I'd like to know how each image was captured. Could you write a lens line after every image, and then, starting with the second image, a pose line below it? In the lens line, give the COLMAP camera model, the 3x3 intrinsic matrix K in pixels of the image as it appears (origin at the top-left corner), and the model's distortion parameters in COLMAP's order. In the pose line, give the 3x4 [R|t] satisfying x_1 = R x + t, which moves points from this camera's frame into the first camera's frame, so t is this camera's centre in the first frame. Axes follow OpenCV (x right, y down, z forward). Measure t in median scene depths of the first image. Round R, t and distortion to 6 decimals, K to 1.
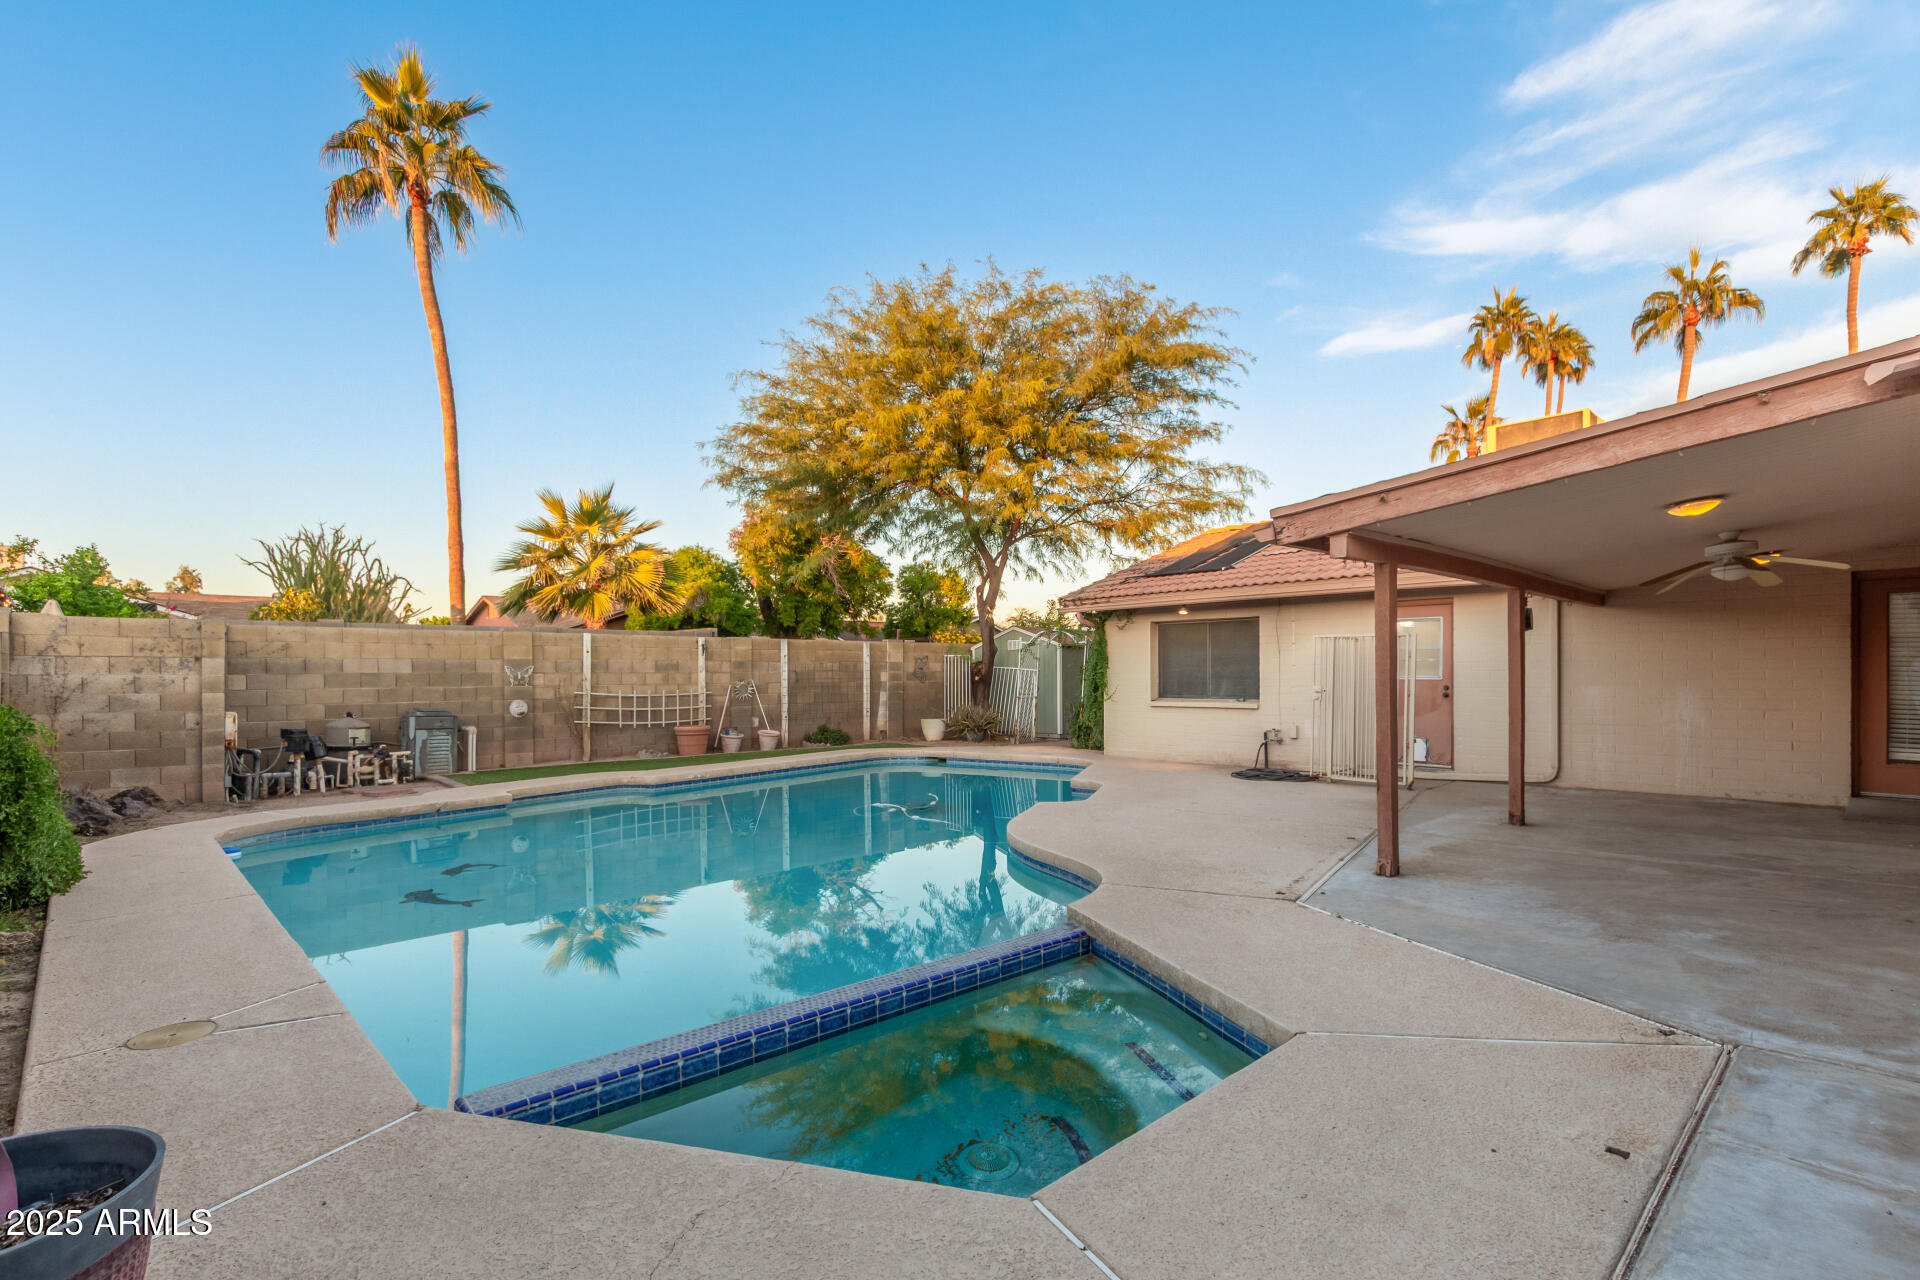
lens RADIAL K [[900.5, 0, 965.4], [0, 900.5, 685.7], [0, 0, 1]] dist [0.011781, -0.000589]
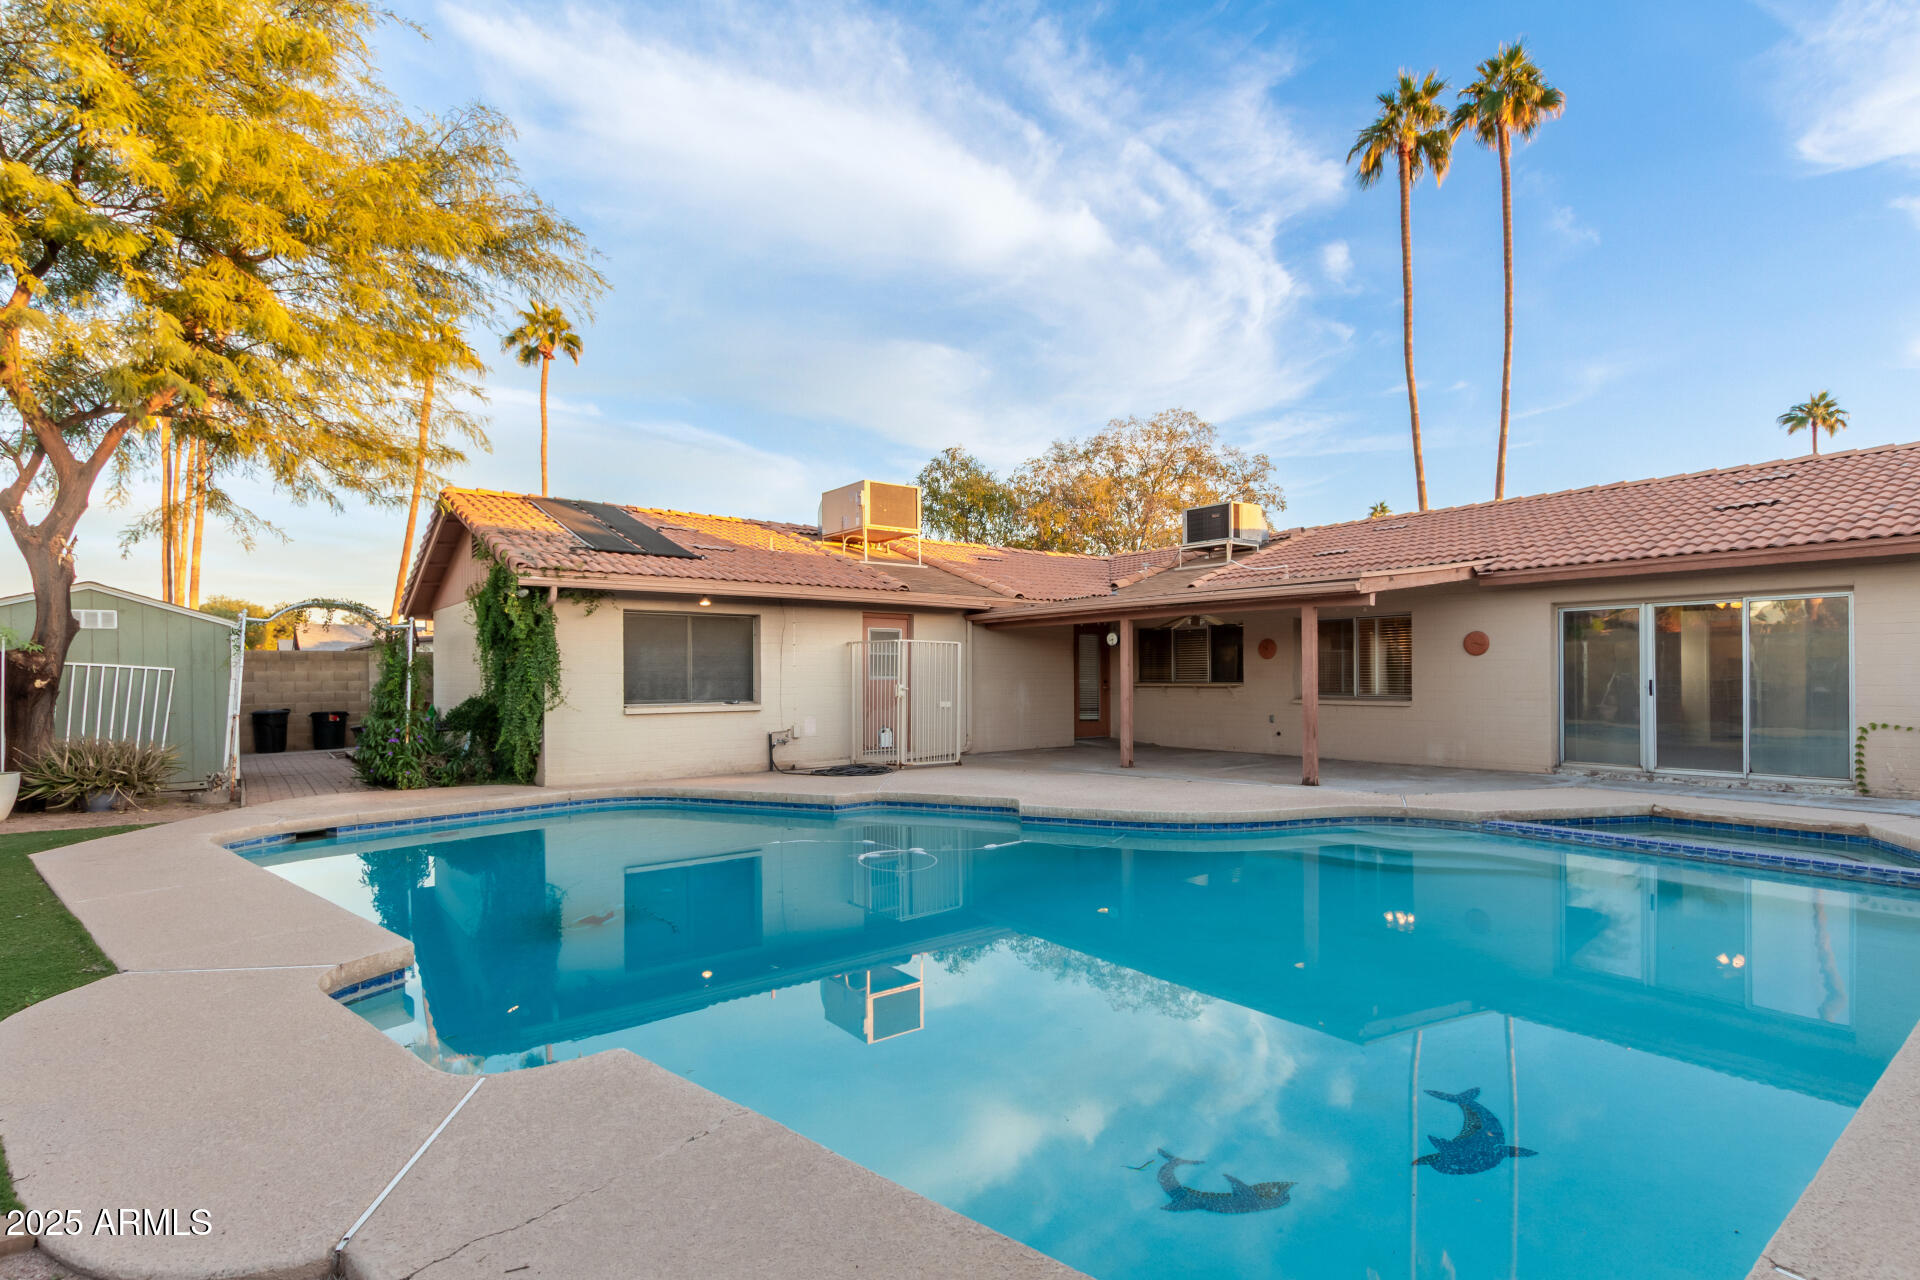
lens RADIAL K [[900.5, 0, 965.4], [0, 900.5, 685.7], [0, 0, 1]] dist [0.011781, -0.000589]
pose [[0.116359, -0.007303, 0.993180, -0.659575], [0.015534, 0.999864, 0.005532, -0.003212], [-0.993086, 0.014784, 0.116457, 0.726041]]
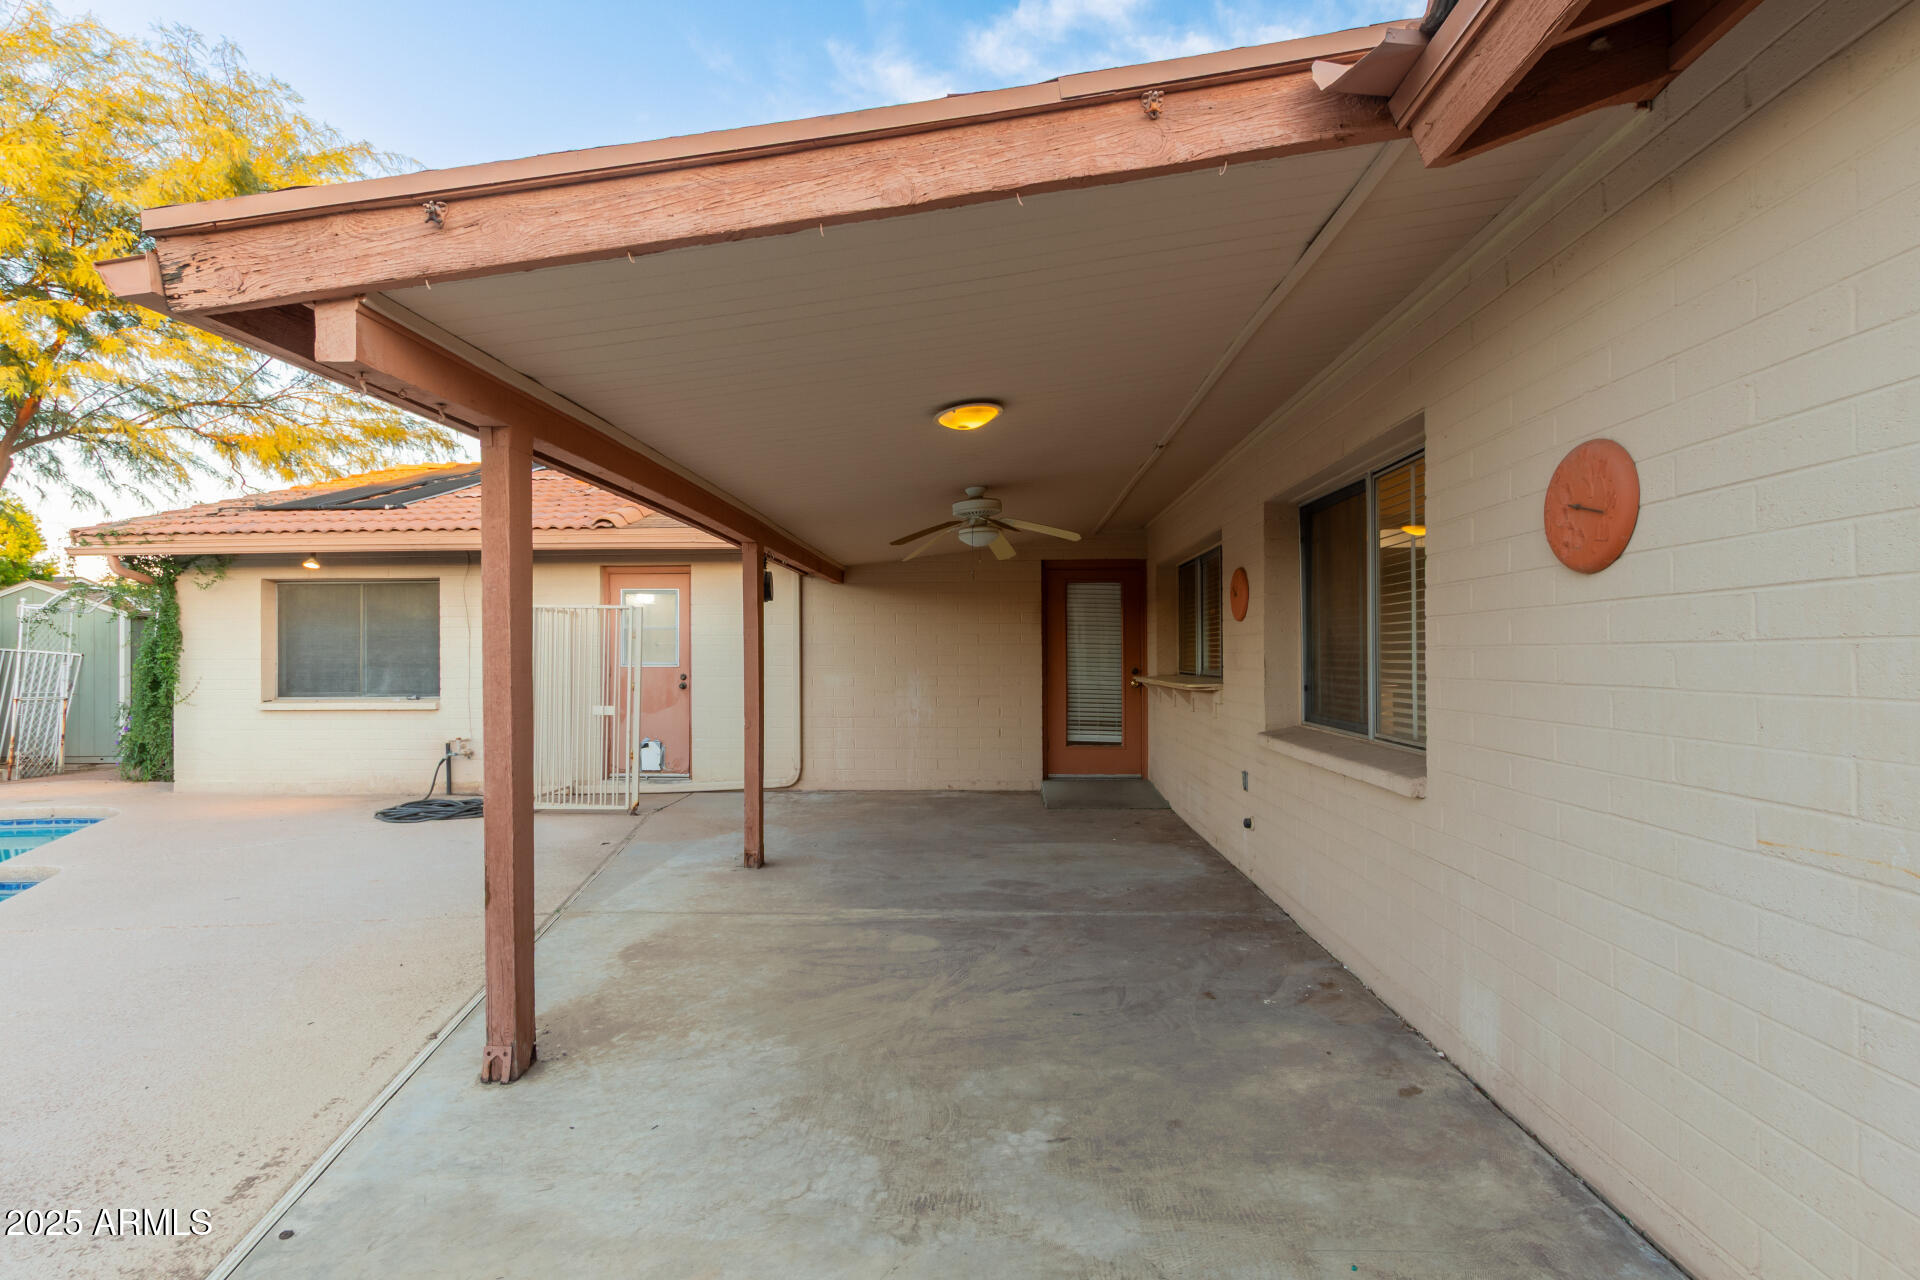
lens RADIAL K [[882.7, 0, 960.0], [0, 882.7, 640.0], [0, 0, 1]] dist [0.006709, 0.000070]
pose [[0.723834, 0.015467, 0.689801, 0.156525], [0.009650, 0.999424, -0.032535, -0.002410], [-0.689907, 0.030206, 0.723267, 0.242675]]
